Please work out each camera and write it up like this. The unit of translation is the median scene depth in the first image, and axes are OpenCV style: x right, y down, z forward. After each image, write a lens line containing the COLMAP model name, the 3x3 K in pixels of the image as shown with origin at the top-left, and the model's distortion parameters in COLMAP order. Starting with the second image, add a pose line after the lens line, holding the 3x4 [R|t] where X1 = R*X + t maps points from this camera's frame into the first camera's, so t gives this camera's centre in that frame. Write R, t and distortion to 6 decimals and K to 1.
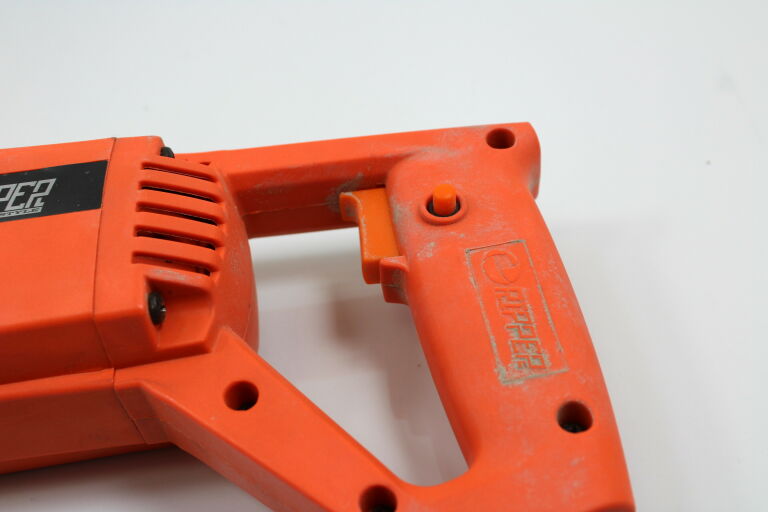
lens RADIAL K [[1008.9, 0, 384.0], [0, 1008.9, 256.0], [0, 0, 1]] dist [-0.005535, -0.000480]
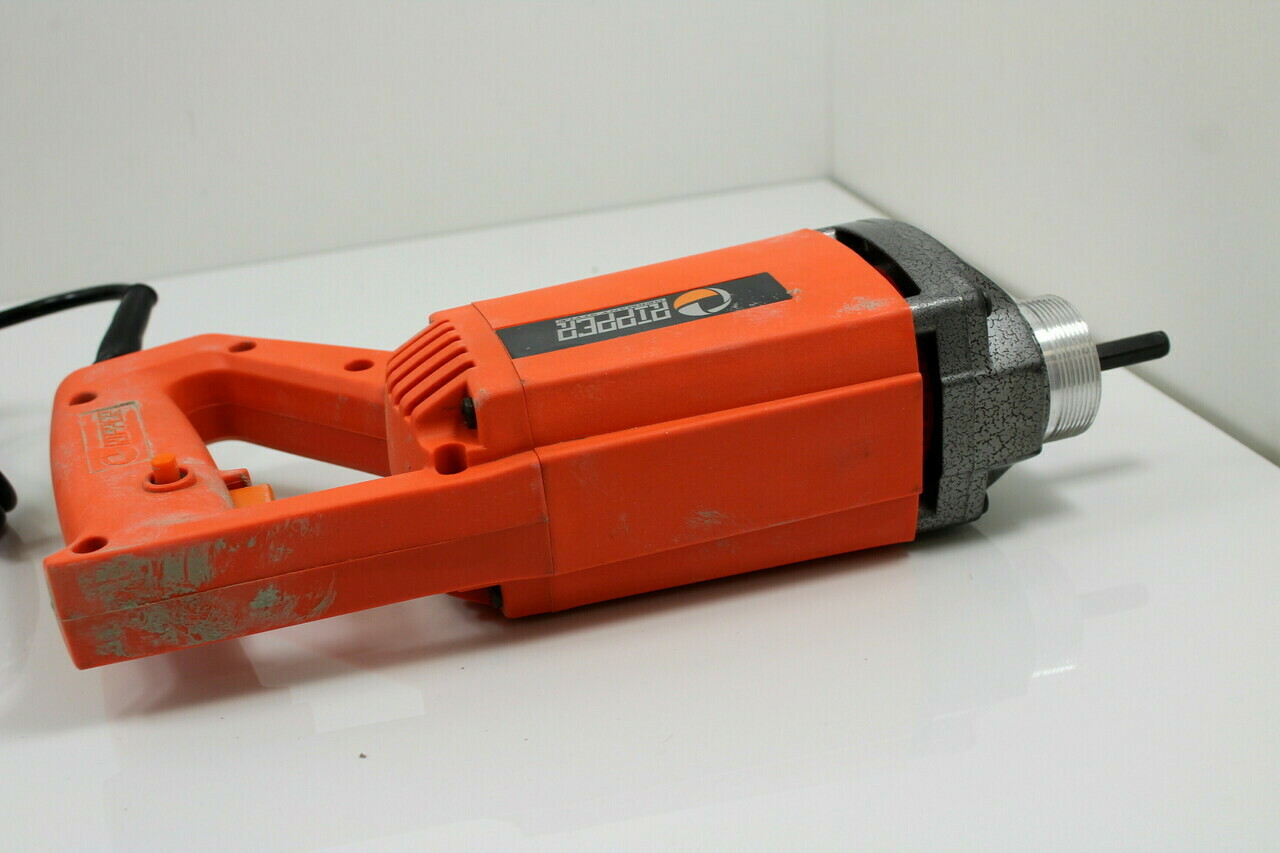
lens RADIAL K [[1681.5, 0, 640.0], [0, 1681.5, 426.5], [0, 0, 1]] dist [-0.005535, -0.000480]
pose [[-0.959091, 0.262285, -0.106543, -0.215713], [-0.028288, 0.285672, 0.957910, -1.642471], [0.281682, 0.921736, -0.266566, 1.579816]]
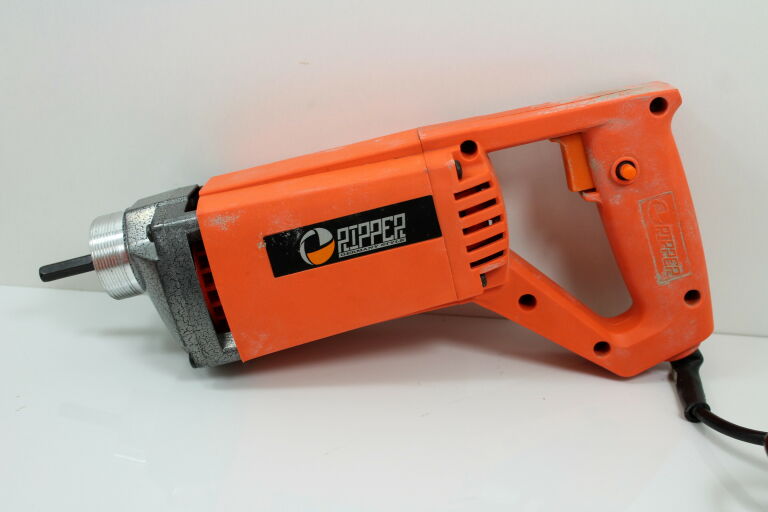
lens RADIAL K [[1008.9, 0, 384.0], [0, 1008.9, 256.0], [0, 0, 1]] dist [-0.005535, -0.000480]
pose [[0.978537, -0.184801, 0.091184, -0.539155], [0.021292, 0.530785, 0.847239, -1.475977], [-0.204970, -0.827113, 0.523327, 0.100612]]
